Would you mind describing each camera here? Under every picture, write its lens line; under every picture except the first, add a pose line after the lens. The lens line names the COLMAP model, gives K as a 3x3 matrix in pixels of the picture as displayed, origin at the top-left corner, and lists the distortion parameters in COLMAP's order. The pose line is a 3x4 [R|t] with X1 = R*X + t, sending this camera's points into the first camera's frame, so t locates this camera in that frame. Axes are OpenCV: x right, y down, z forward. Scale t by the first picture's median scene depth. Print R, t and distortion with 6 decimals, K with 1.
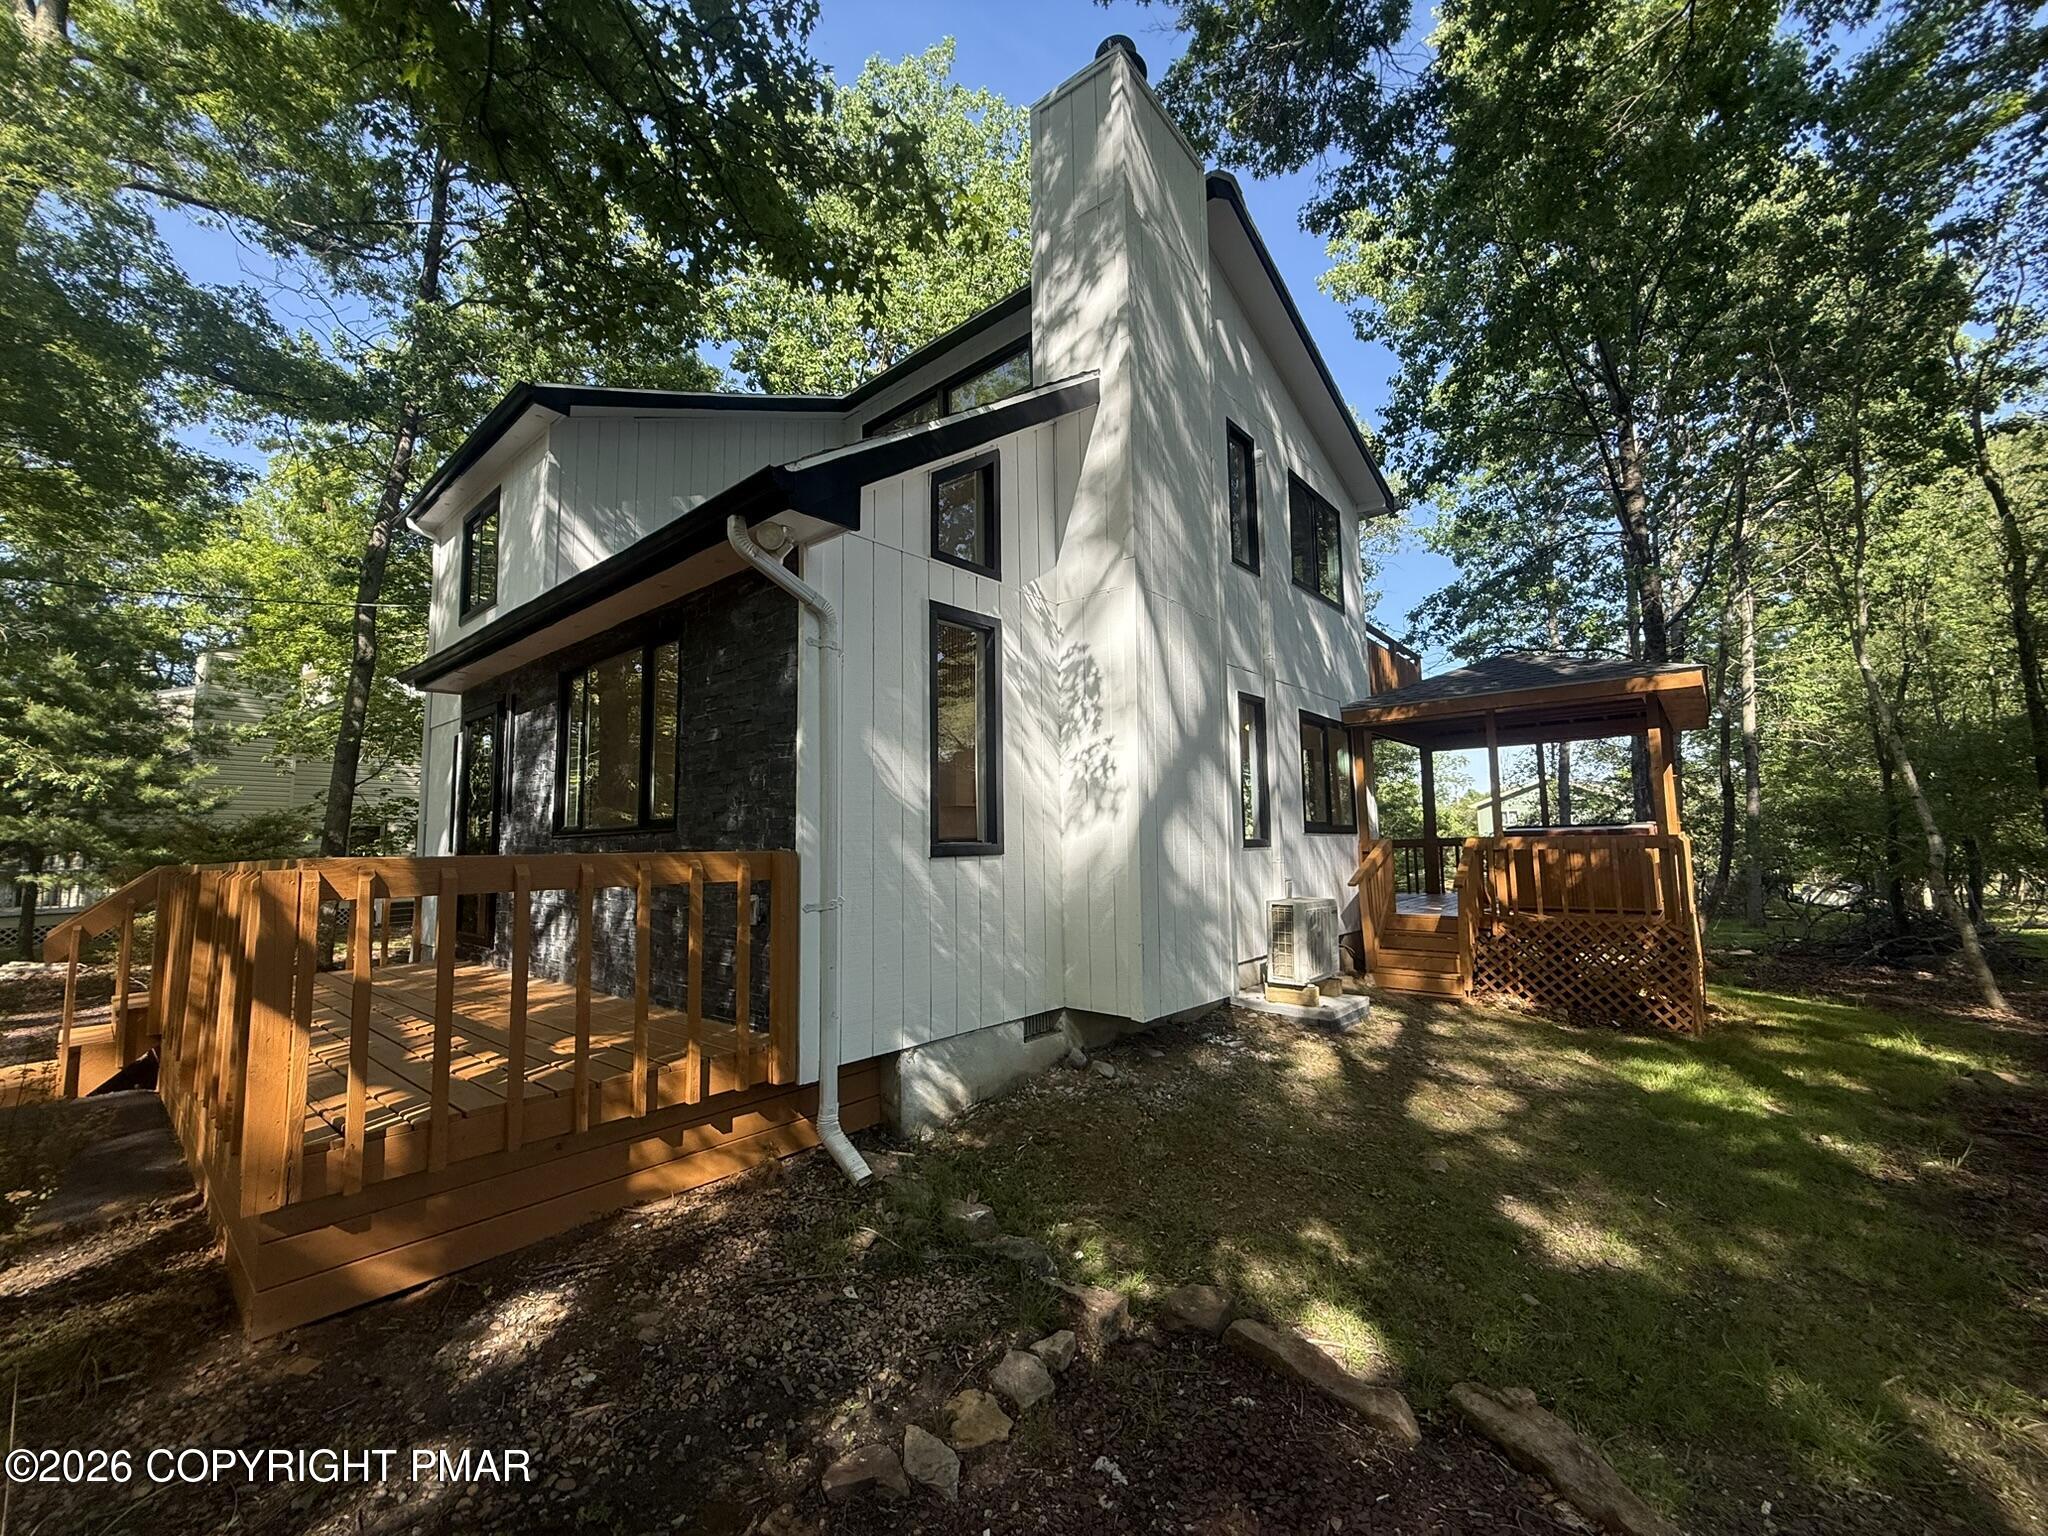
lens RADIAL K [[824.4, 0, 1015.6], [0, 824.4, 766.4], [0, 0, 1]] dist [0.001956, 0.001052]
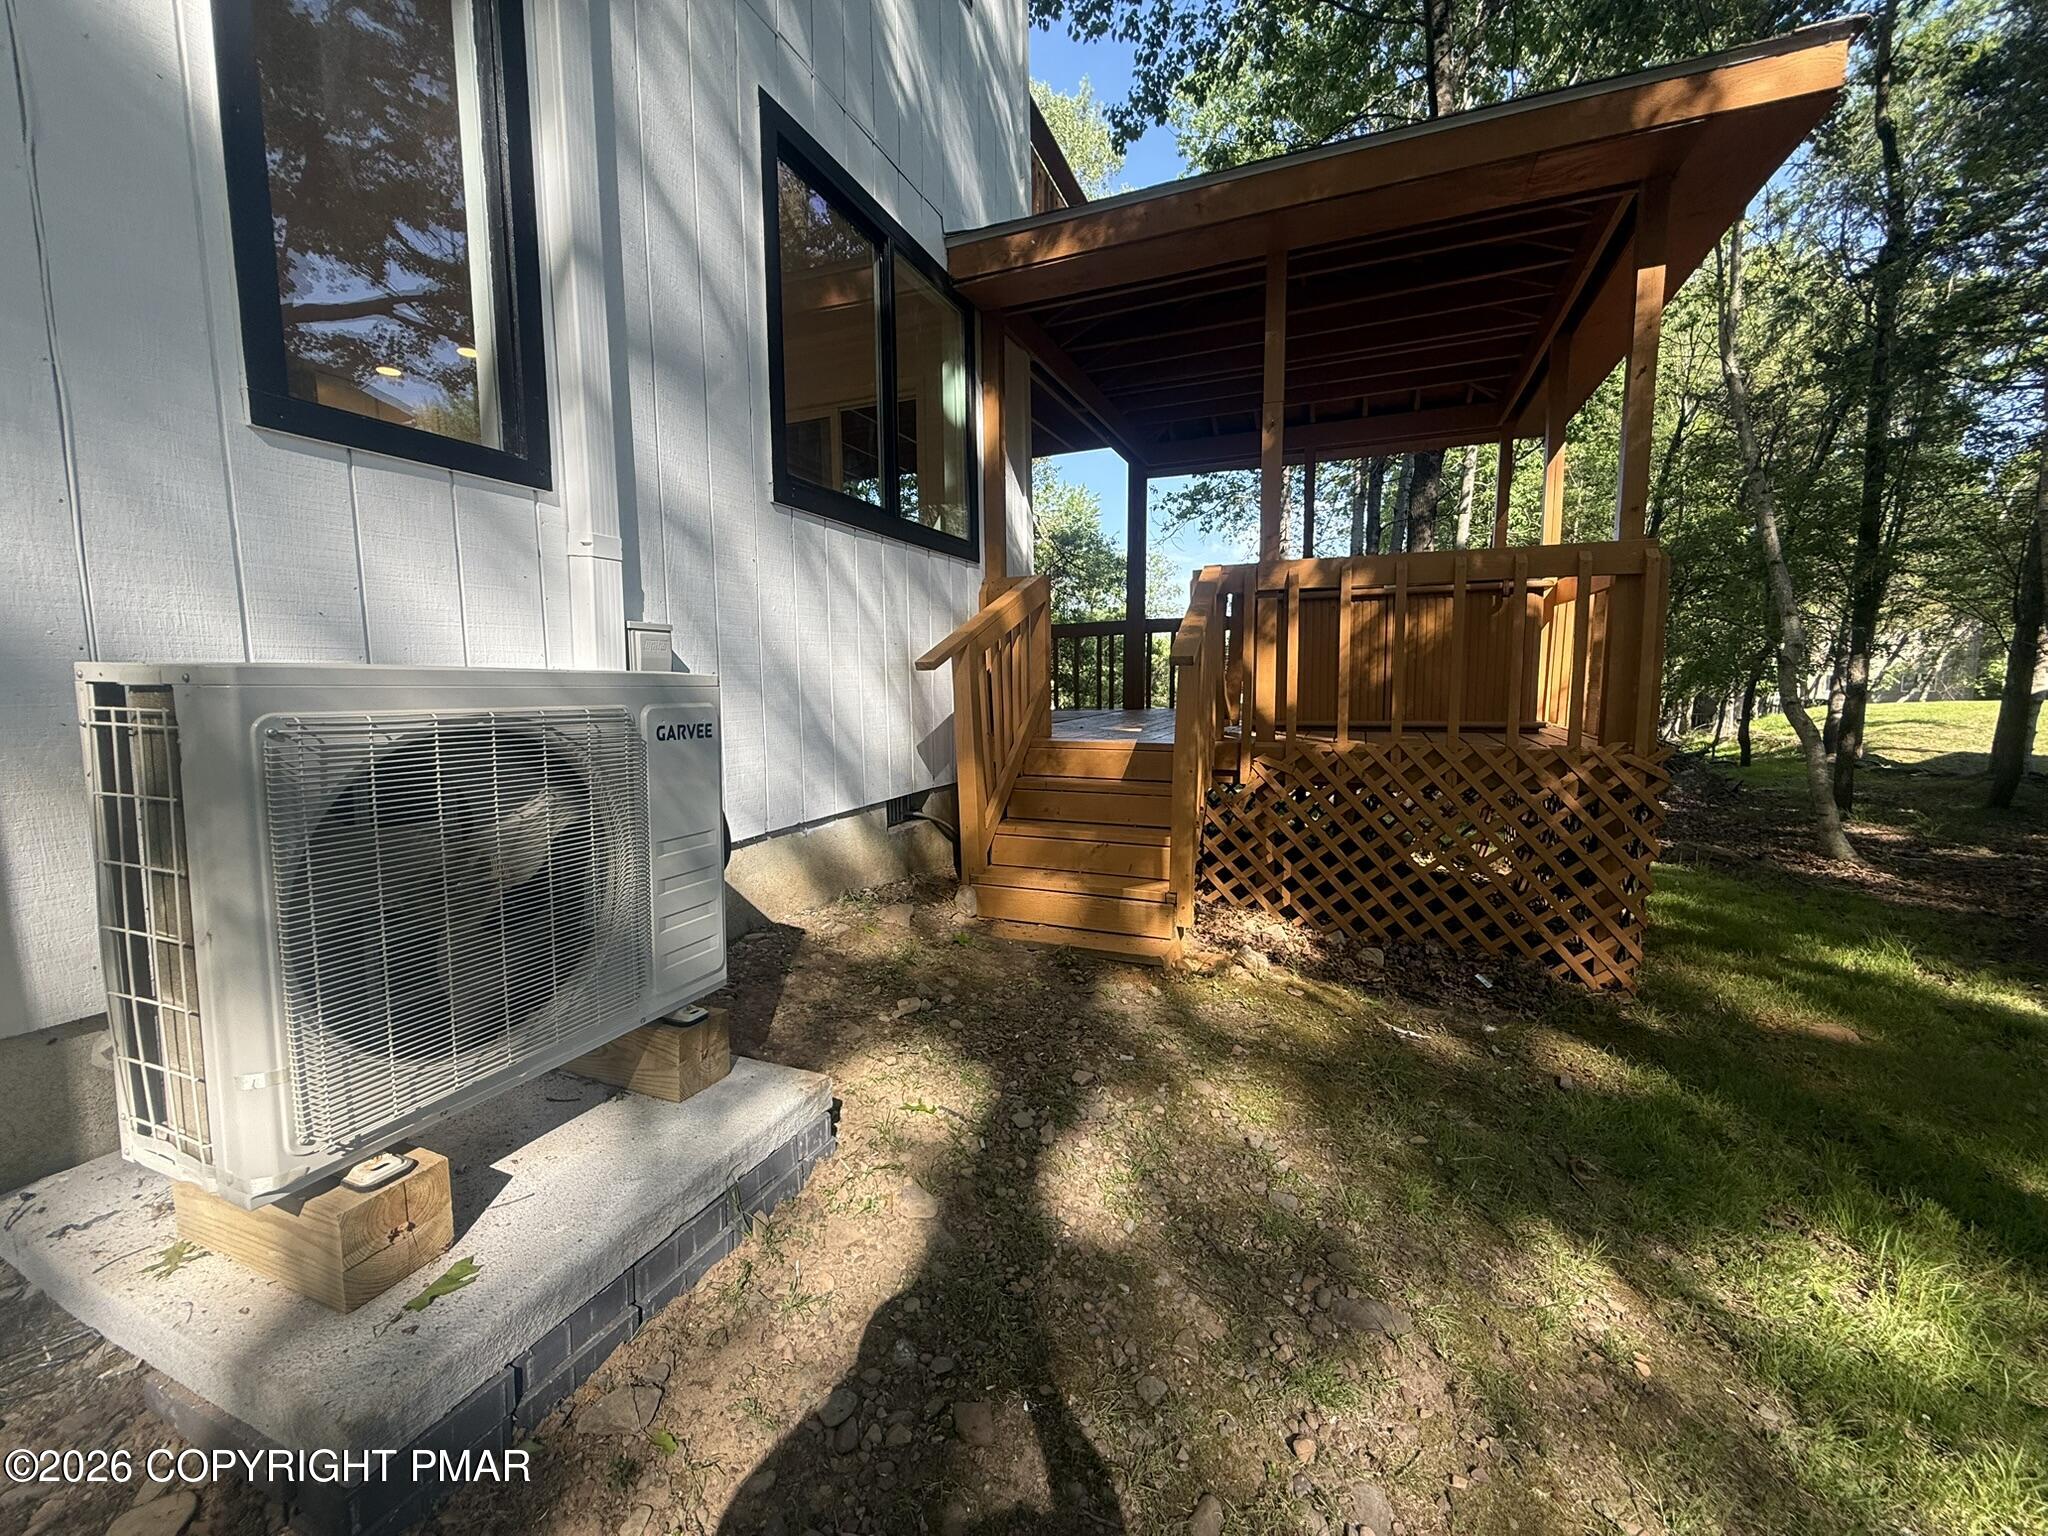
lens RADIAL K [[824.4, 0, 1022.5], [0, 824.4, 770.0], [0, 0, 1]] dist [0.001956, 0.001052]
pose [[0.949419, -0.026549, 0.312889, 0.332534], [-0.037055, 0.979985, 0.195592, 0.115542], [-0.311819, -0.197292, 0.929432, 0.632521]]
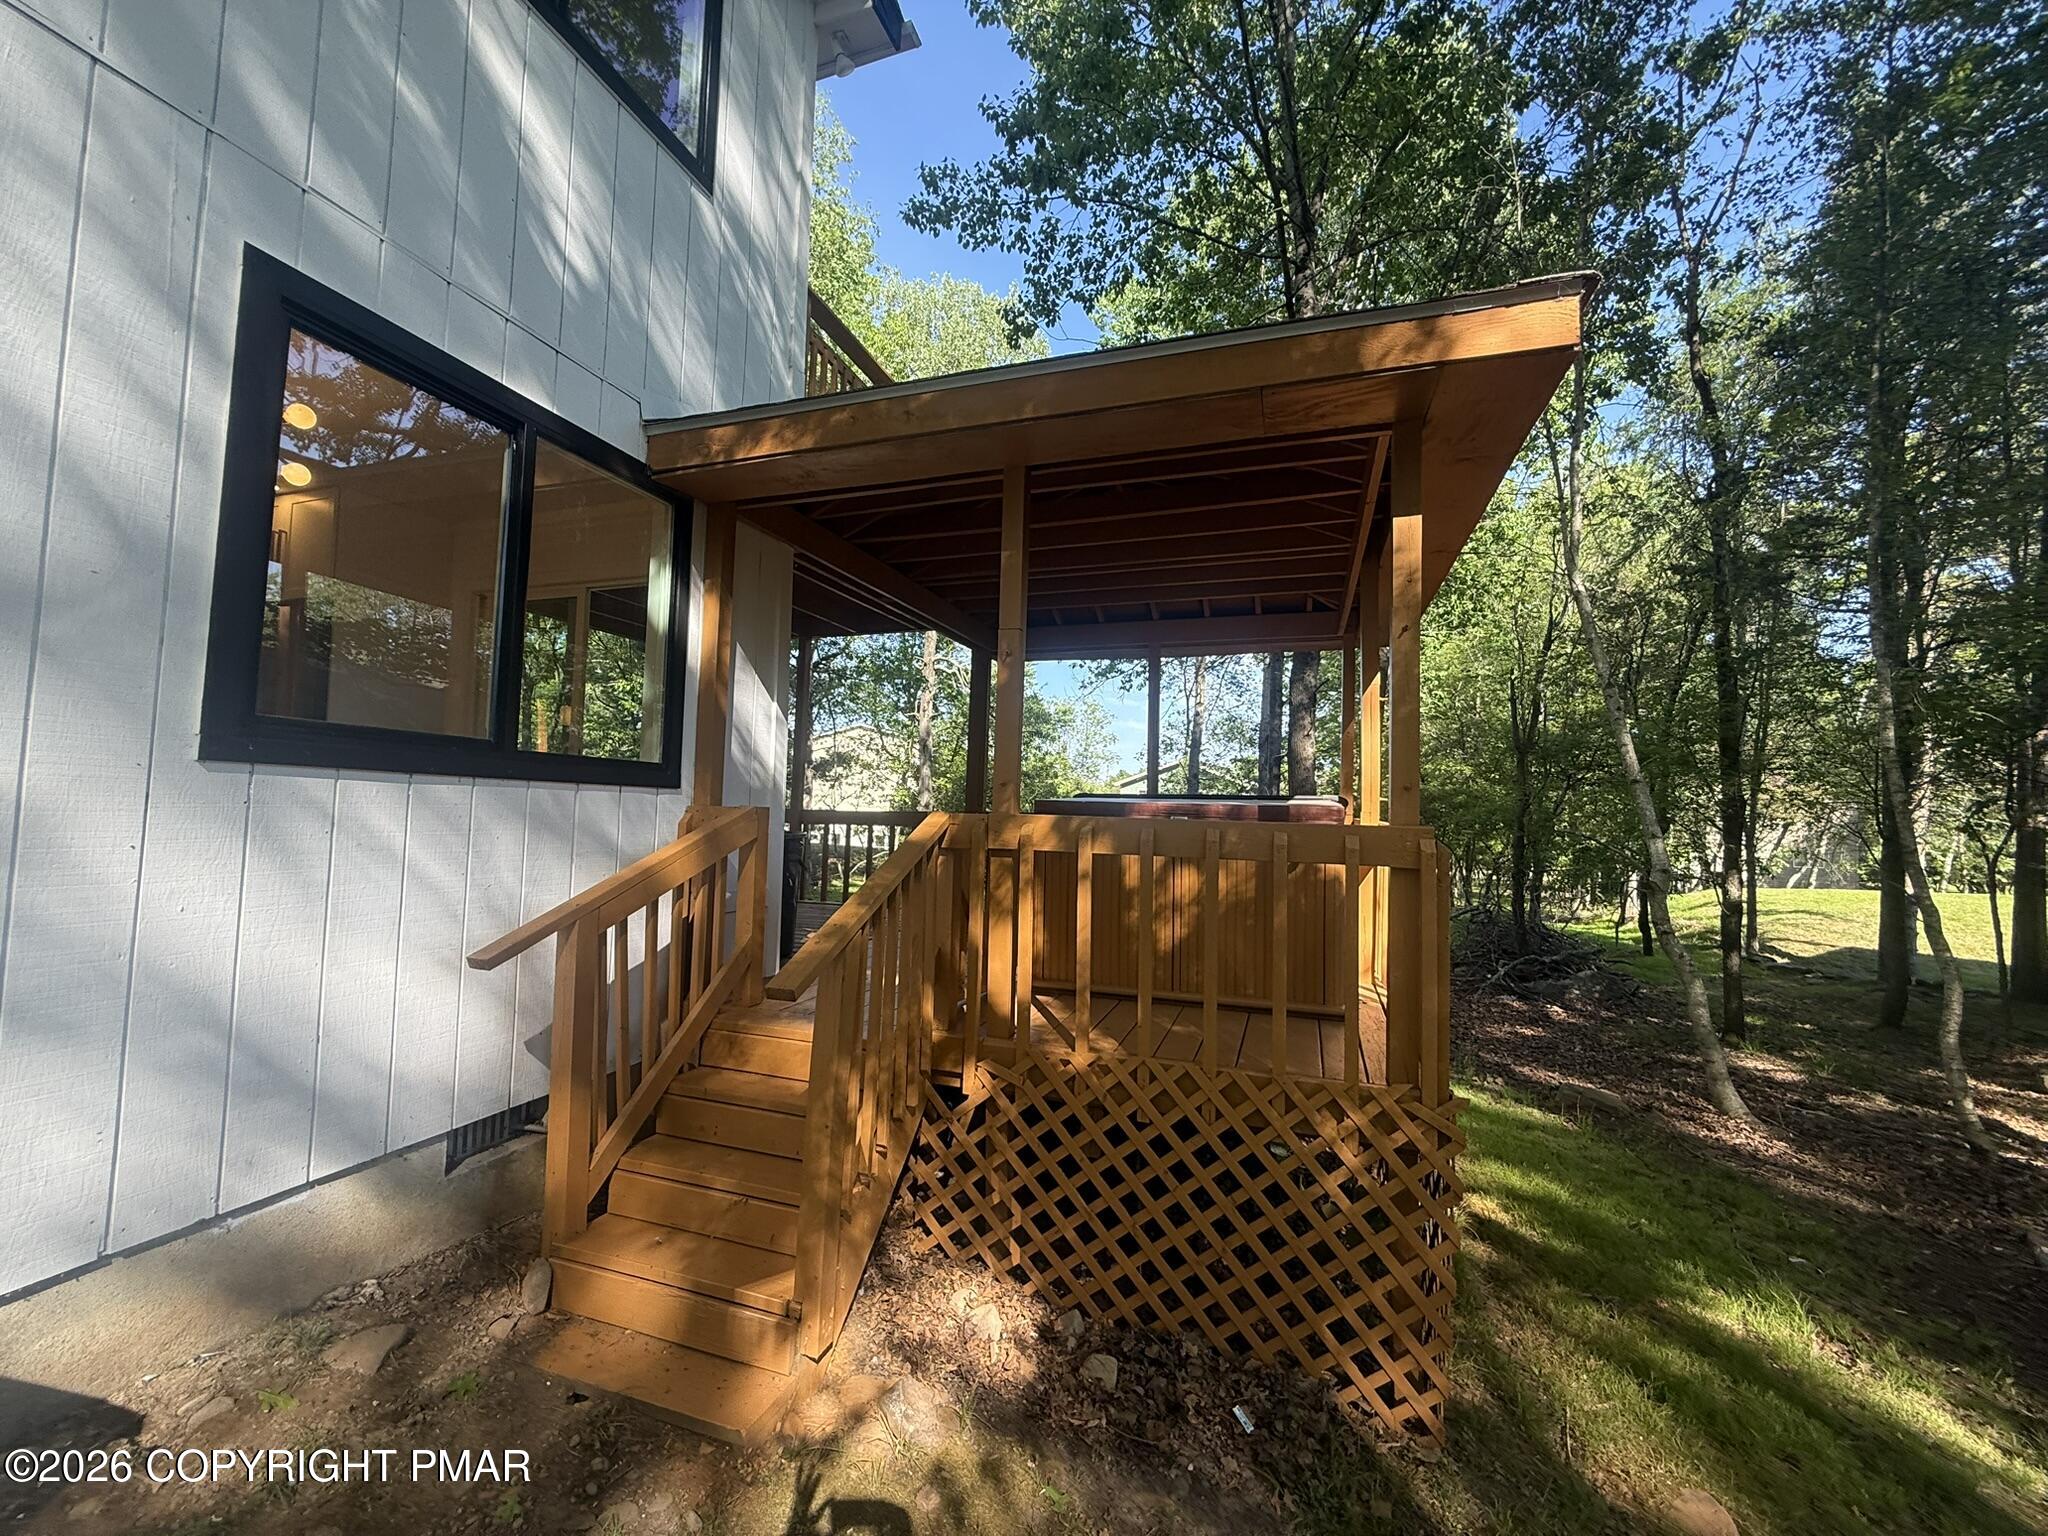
lens RADIAL K [[824.4, 0, 1023.1], [0, 824.4, 769.7], [0, 0, 1]] dist [0.001956, 0.001052]
pose [[0.927394, 0.062160, 0.368885, 0.472334], [-0.079030, 0.996397, 0.030782, 0.056674], [-0.365643, -0.057700, 0.928965, 0.685749]]
